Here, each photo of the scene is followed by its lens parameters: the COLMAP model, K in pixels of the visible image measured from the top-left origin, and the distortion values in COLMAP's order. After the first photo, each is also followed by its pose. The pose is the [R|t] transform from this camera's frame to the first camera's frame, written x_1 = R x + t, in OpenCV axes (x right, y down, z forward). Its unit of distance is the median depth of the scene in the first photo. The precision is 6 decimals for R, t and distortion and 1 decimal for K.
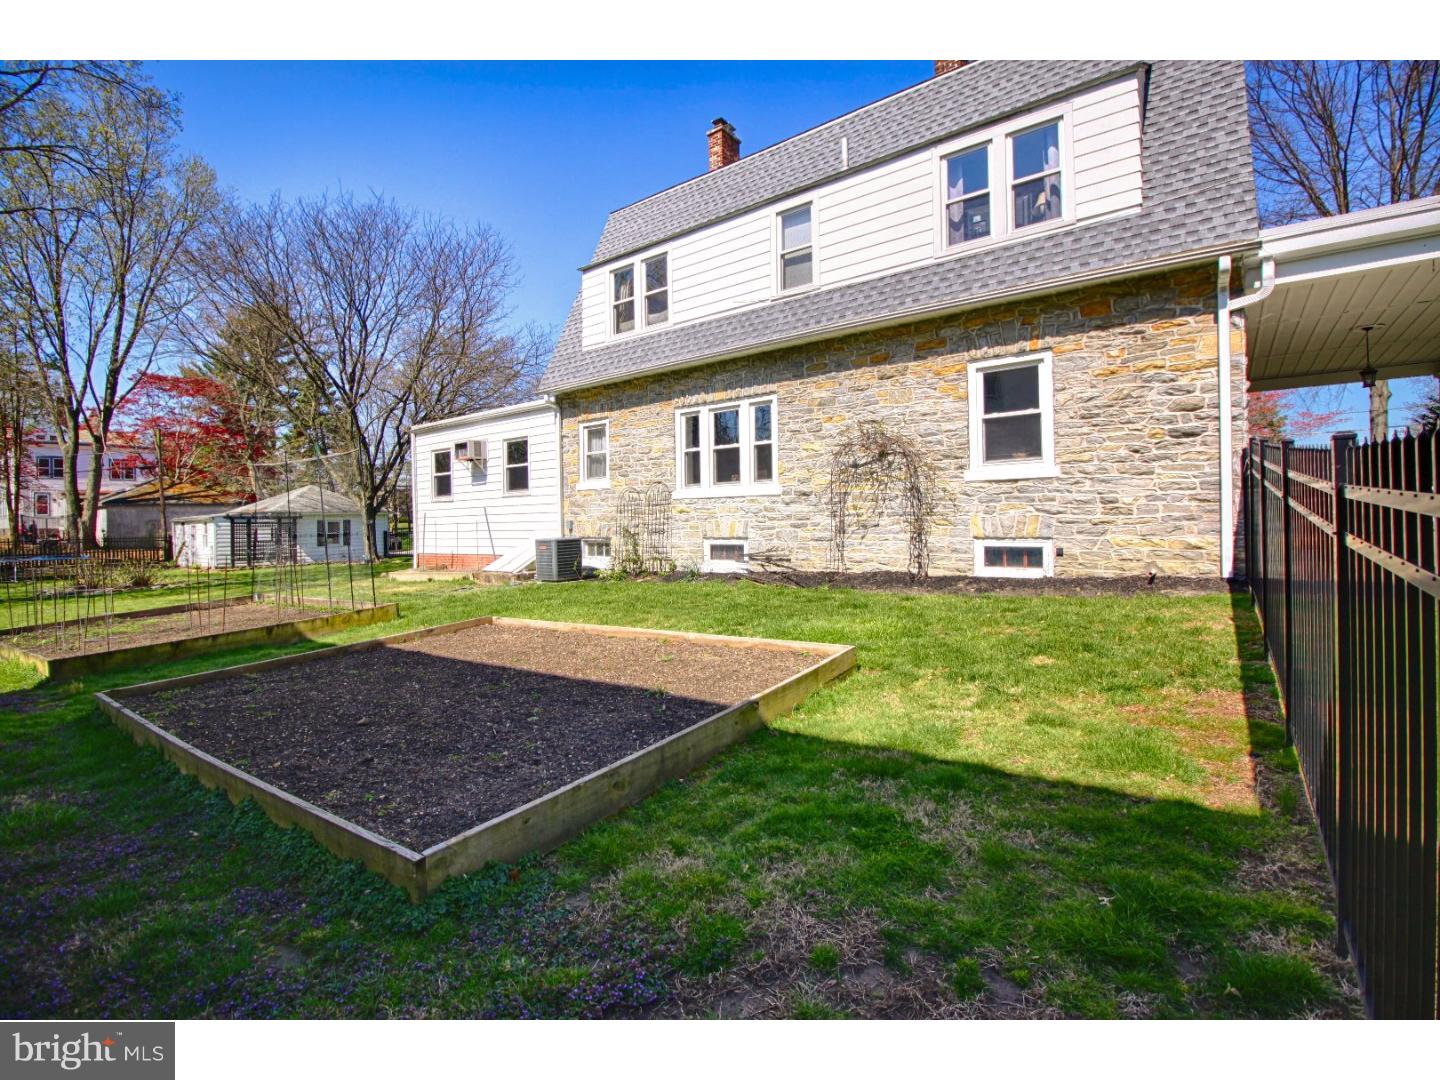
lens RADIAL K [[666.8, 0, 721.0], [0, 666.8, 527.8], [0, 0, 1]] dist [-0.009826, -0.008001]
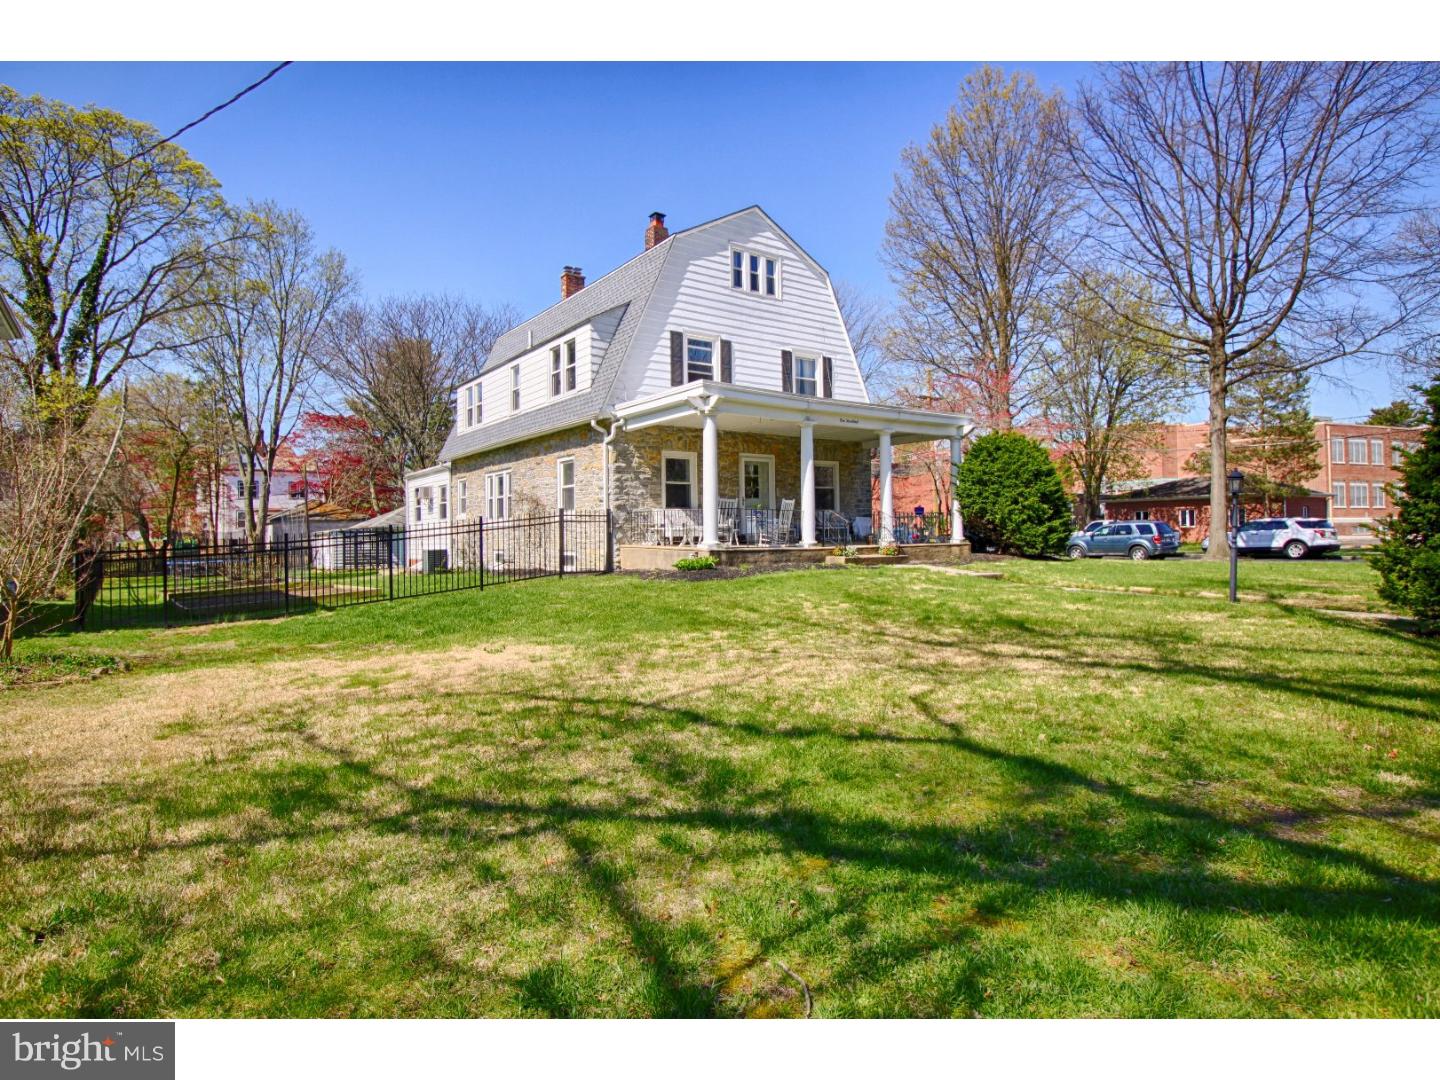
lens RADIAL K [[776.1, 0, 711.7], [0, 776.1, 516.6], [0, 0, 1]] dist [-0.010154, 0.000106]
pose [[0.960428, -0.010102, -0.278344, 0.608309], [0.004086, 0.999746, -0.022186, -0.012939], [0.278497, 0.020170, 0.960225, -0.434289]]
